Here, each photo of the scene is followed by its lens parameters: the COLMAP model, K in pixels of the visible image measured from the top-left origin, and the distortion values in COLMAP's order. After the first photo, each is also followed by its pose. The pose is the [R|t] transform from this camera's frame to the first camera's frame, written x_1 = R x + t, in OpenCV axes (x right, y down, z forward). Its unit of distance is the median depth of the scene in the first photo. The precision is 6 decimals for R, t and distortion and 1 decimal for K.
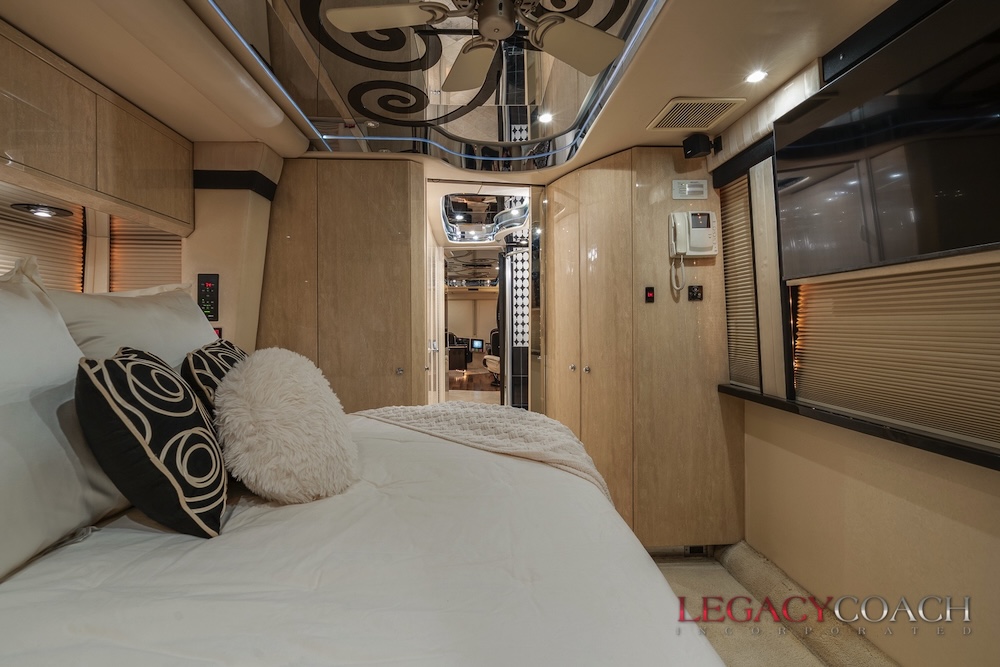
lens RADIAL K [[464.6, 0, 498.1], [0, 464.6, 323.8], [0, 0, 1]] dist [0.004916, 0.000696]
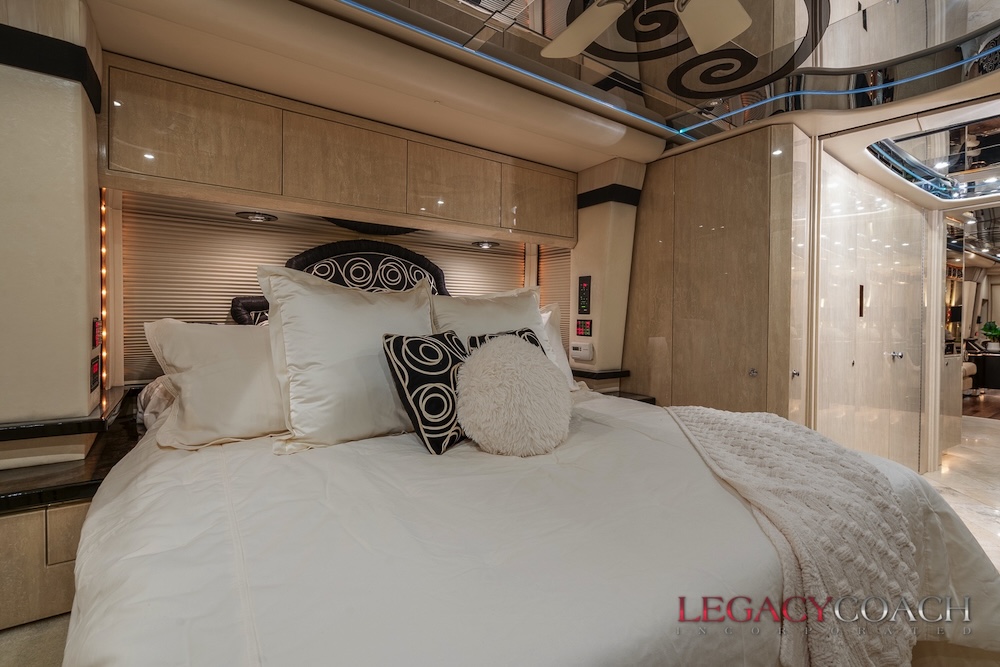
lens RADIAL K [[464.6, 0, 498.1], [0, 464.6, 323.8], [0, 0, 1]] dist [0.004916, 0.000696]
pose [[0.530735, 0.022662, -0.847235, 0.308452], [-0.010574, 0.999742, 0.020118, -0.002542], [0.847472, -0.001718, 0.530838, 0.145357]]
